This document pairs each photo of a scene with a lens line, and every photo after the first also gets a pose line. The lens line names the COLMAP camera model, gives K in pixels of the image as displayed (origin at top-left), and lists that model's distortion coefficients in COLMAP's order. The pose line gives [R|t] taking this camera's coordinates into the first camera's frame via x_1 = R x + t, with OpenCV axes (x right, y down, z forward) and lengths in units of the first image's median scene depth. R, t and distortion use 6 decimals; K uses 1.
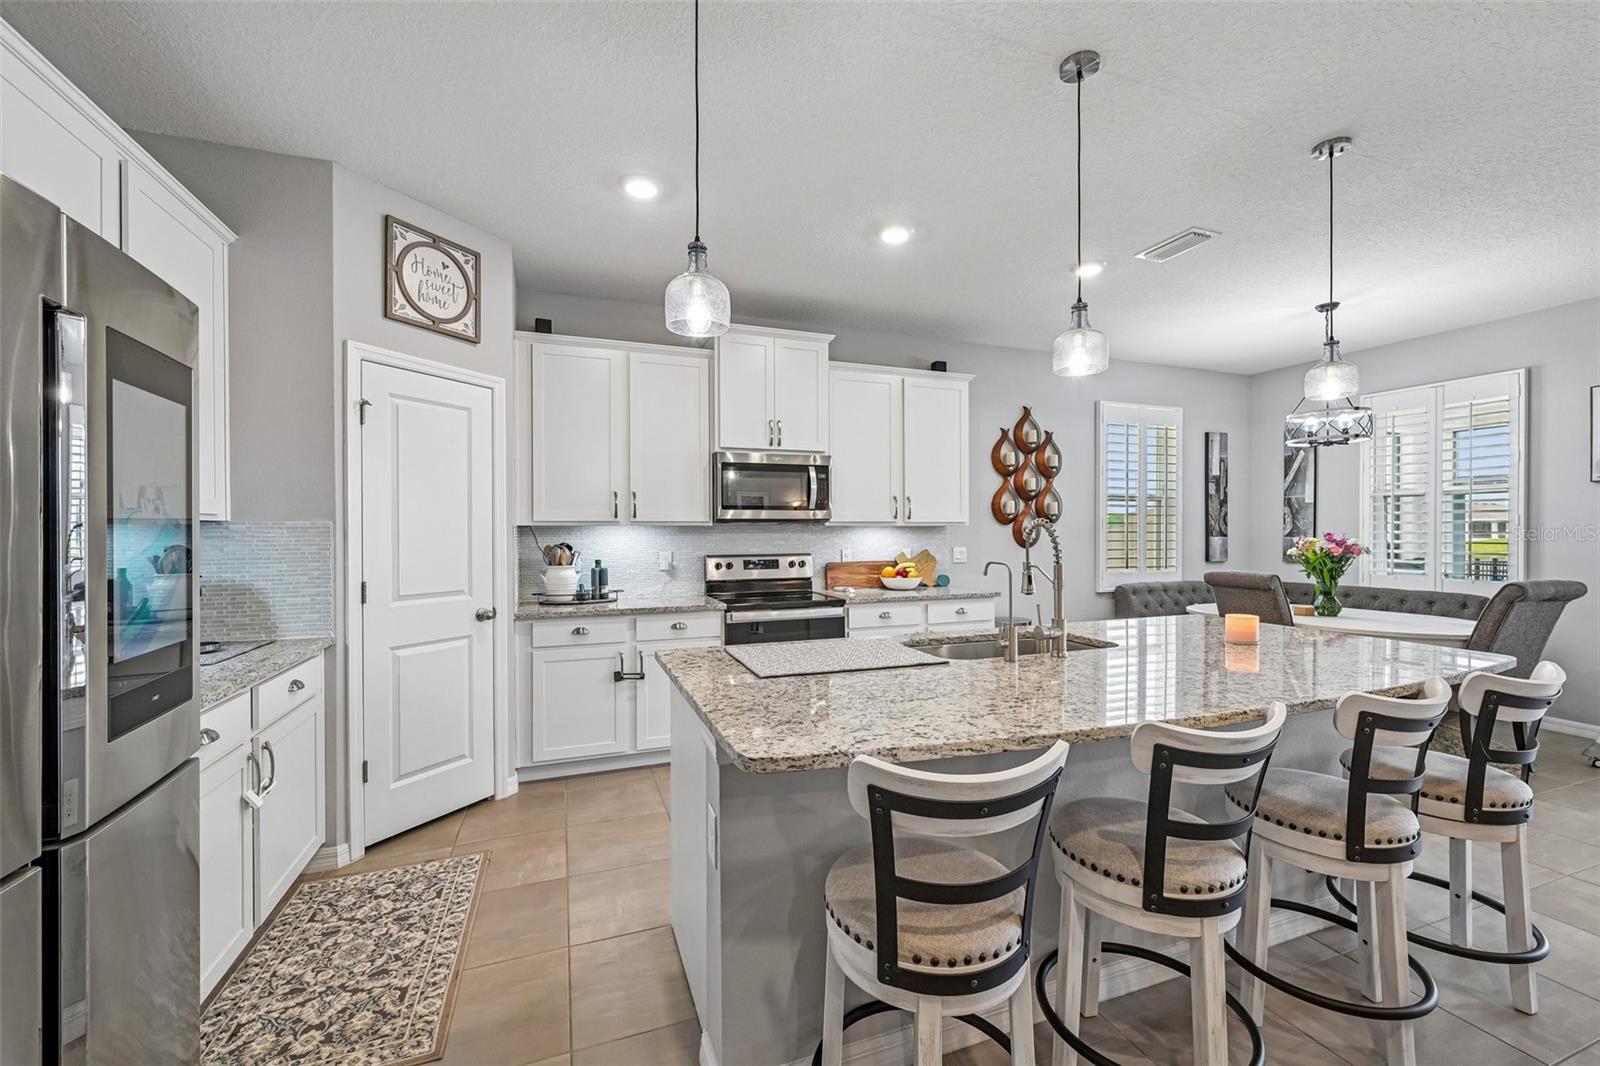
lens RADIAL K [[644.6, 0, 801.9], [0, 644.6, 533.5], [0, 0, 1]] dist [0.001040, -0.000297]
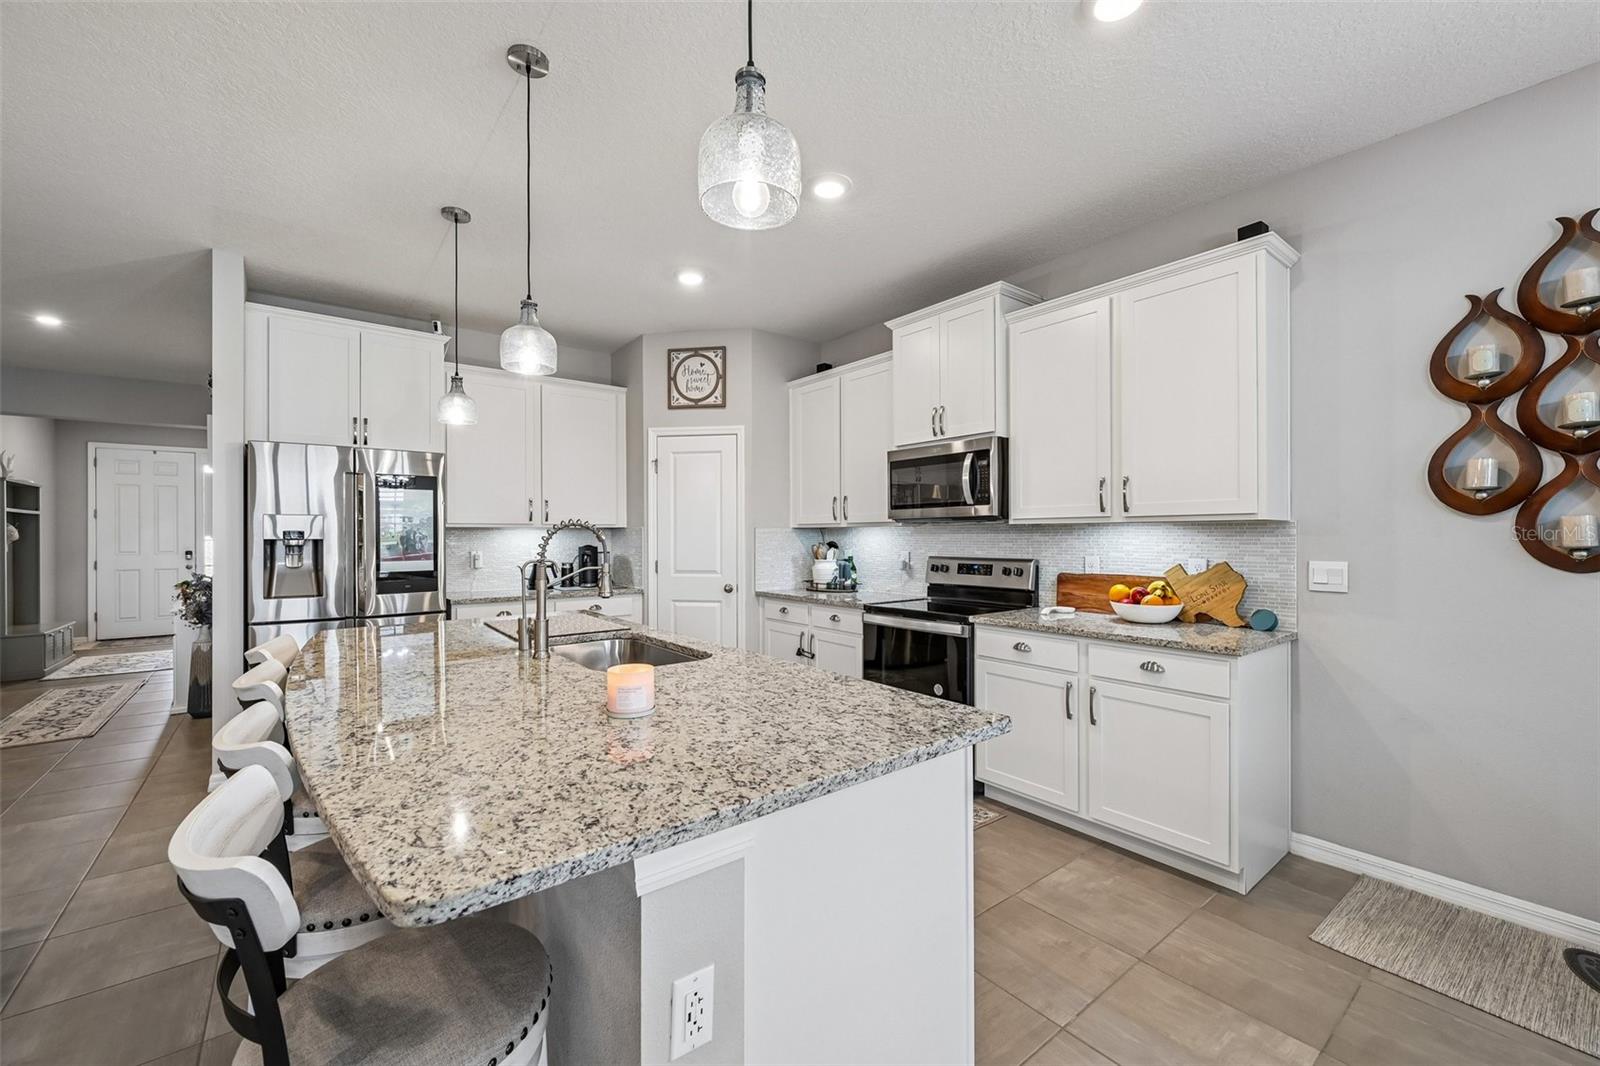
lens RADIAL K [[644.6, 0, 801.9], [0, 644.6, 533.5], [0, 0, 1]] dist [0.001040, -0.000297]
pose [[0.302151, 0.000715, -0.953260, 0.715194], [-0.000291, 1.000000, 0.000658, -0.001052], [0.953260, 0.000078, 0.302151, 0.525428]]
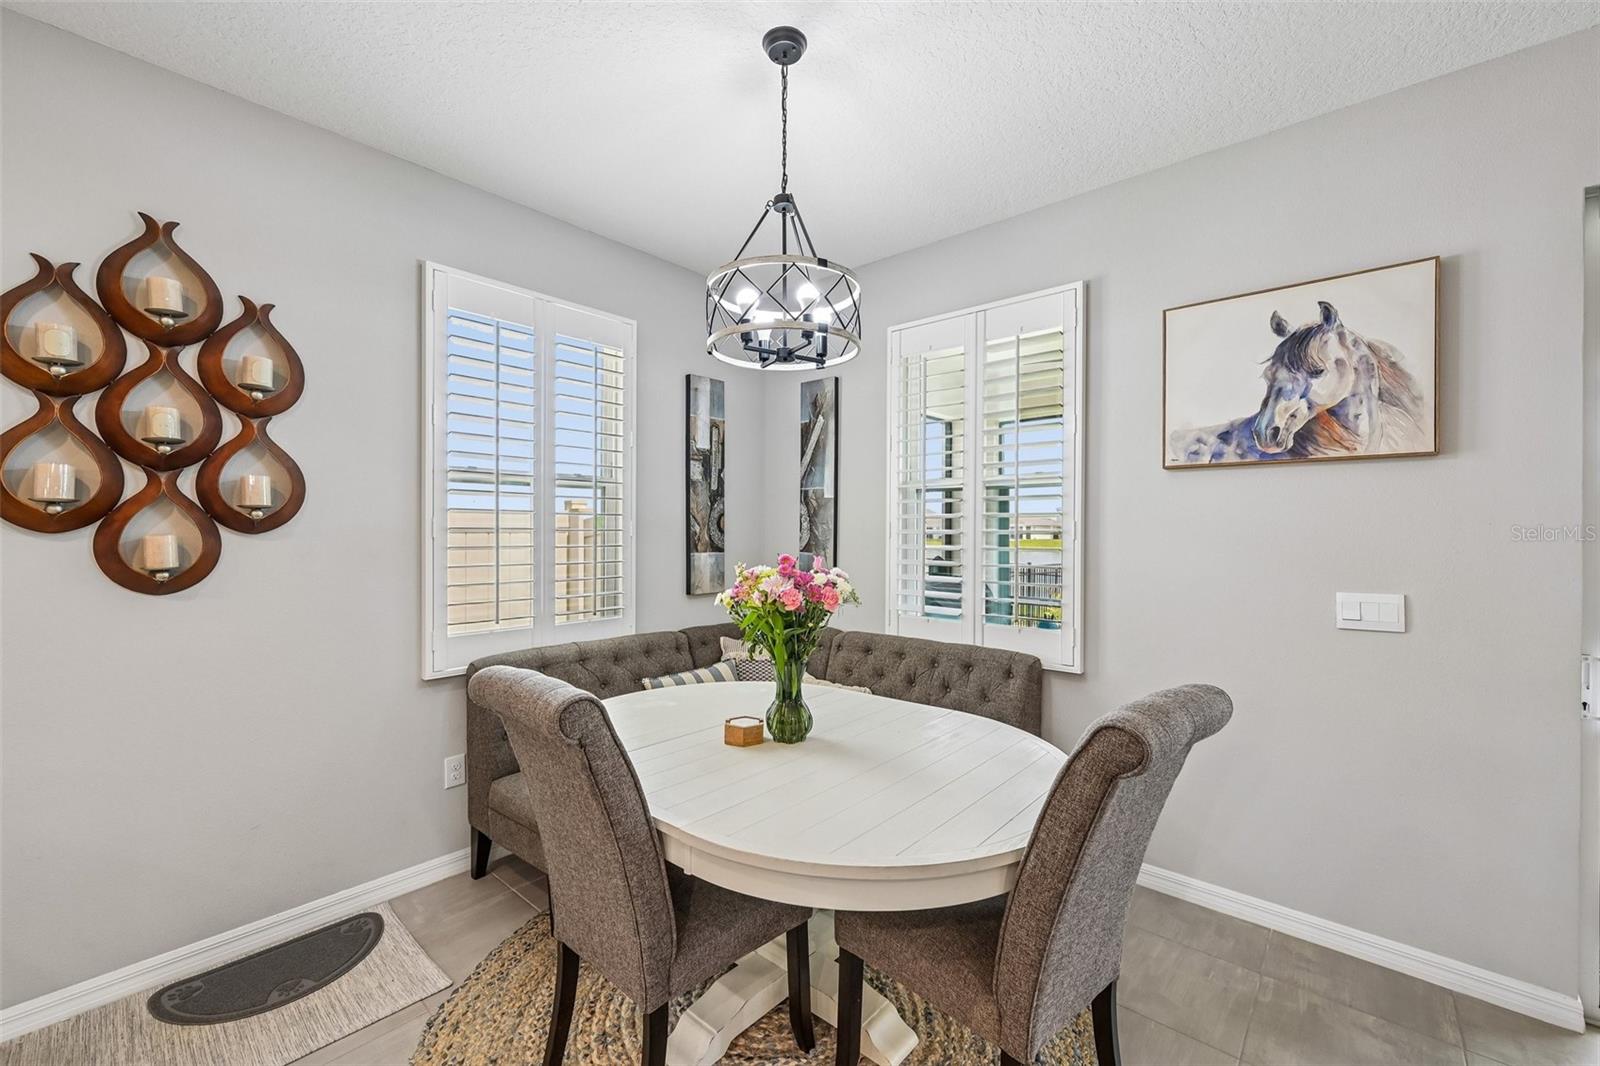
lens RADIAL K [[644.6, 0, 801.9], [0, 644.6, 533.5], [0, 0, 1]] dist [0.001040, -0.000297]
pose [[0.882376, 0.003775, 0.470530, 0.618083], [-0.003433, 0.999993, -0.001585, -0.016414], [-0.470532, -0.000217, 0.882383, 0.603957]]
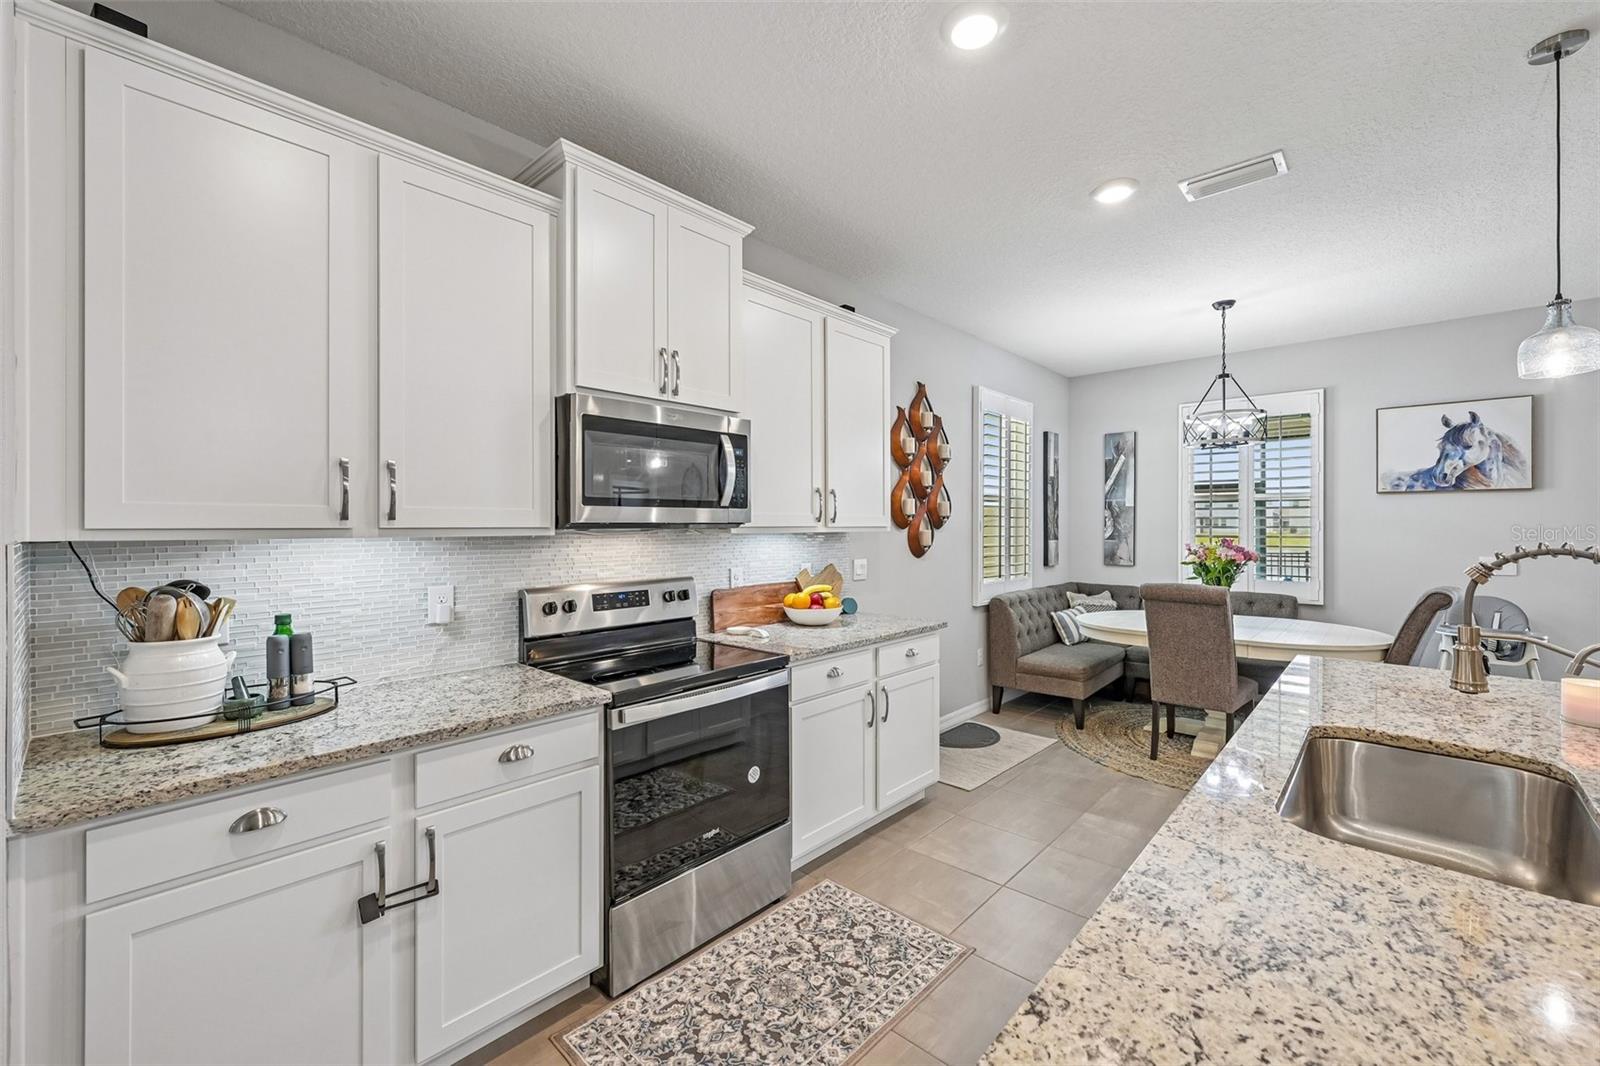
lens RADIAL K [[649.8, 0, 798.2], [0, 649.8, 526.6], [0, 0, 1]] dist [0.001060, -0.000126]
pose [[0.894858, 0.001327, 0.446349, -0.186211], [0.000413, 0.999993, -0.003802, -0.016402], [-0.446351, 0.003587, 0.894851, 0.416216]]
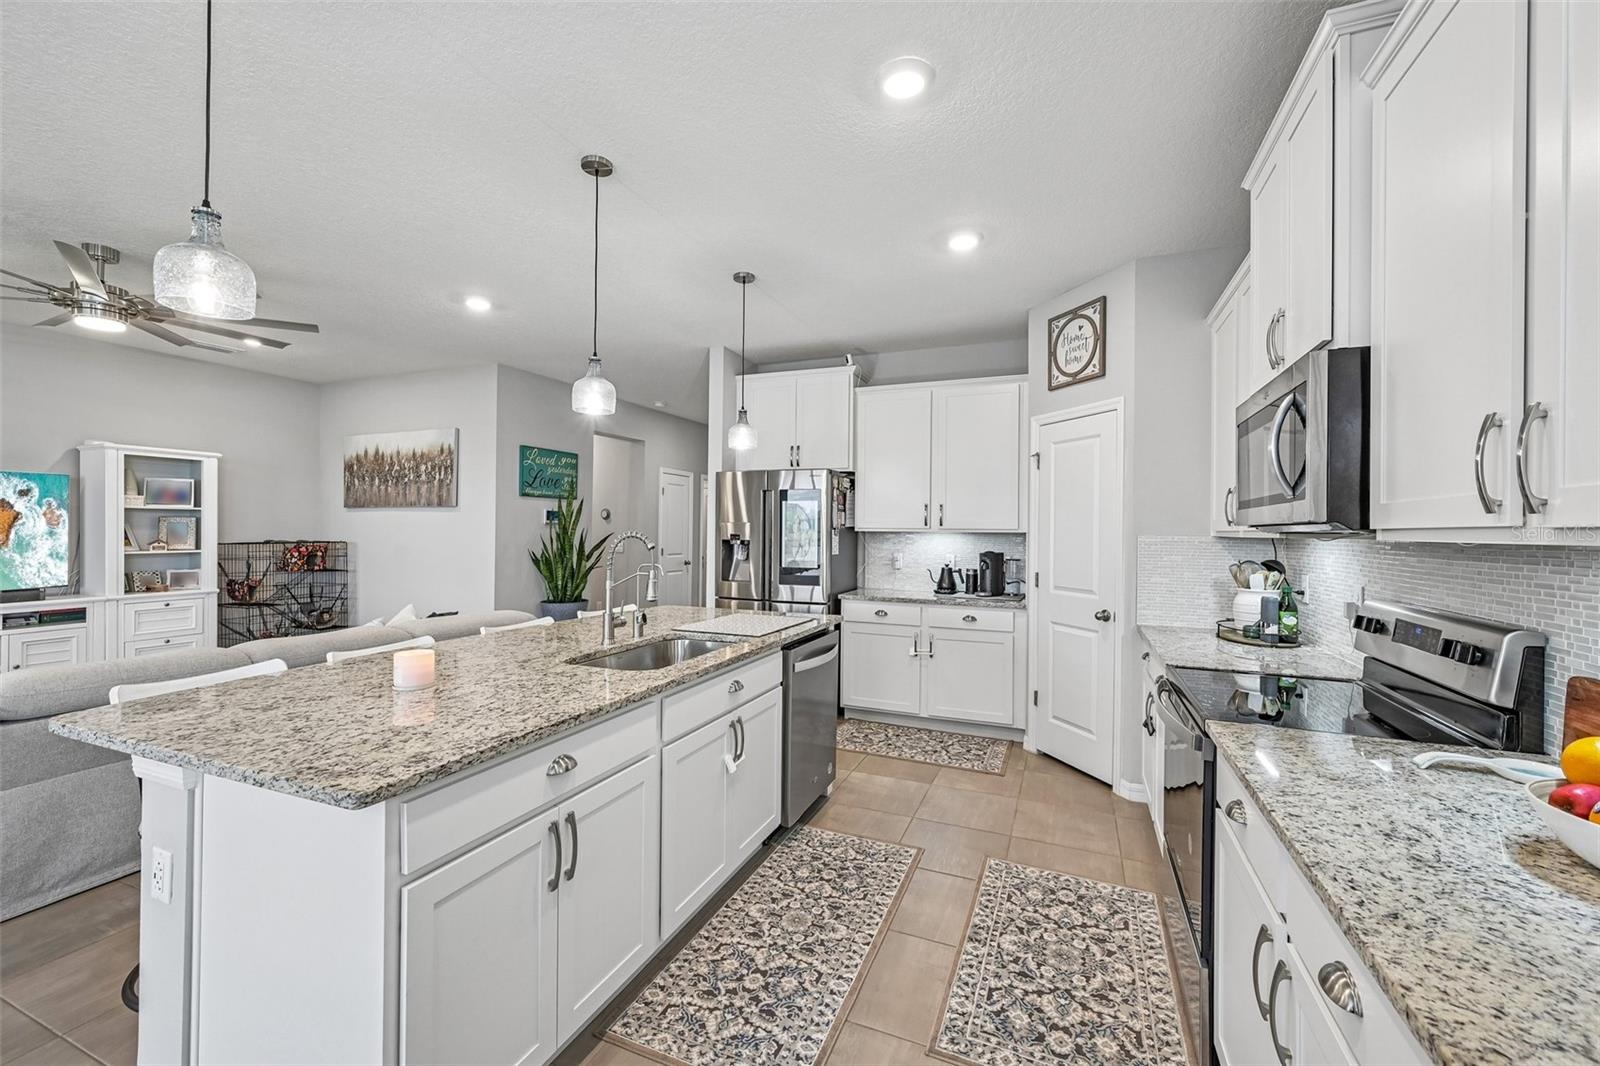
lens RADIAL K [[649.8, 0, 798.2], [0, 649.8, 526.6], [0, 0, 1]] dist [0.001060, -0.000126]
pose [[-0.687018, -0.007423, -0.726603, 0.509303], [-0.009878, 0.999951, -0.000875, -0.016303], [0.726573, 0.006577, -0.687057, 1.022320]]
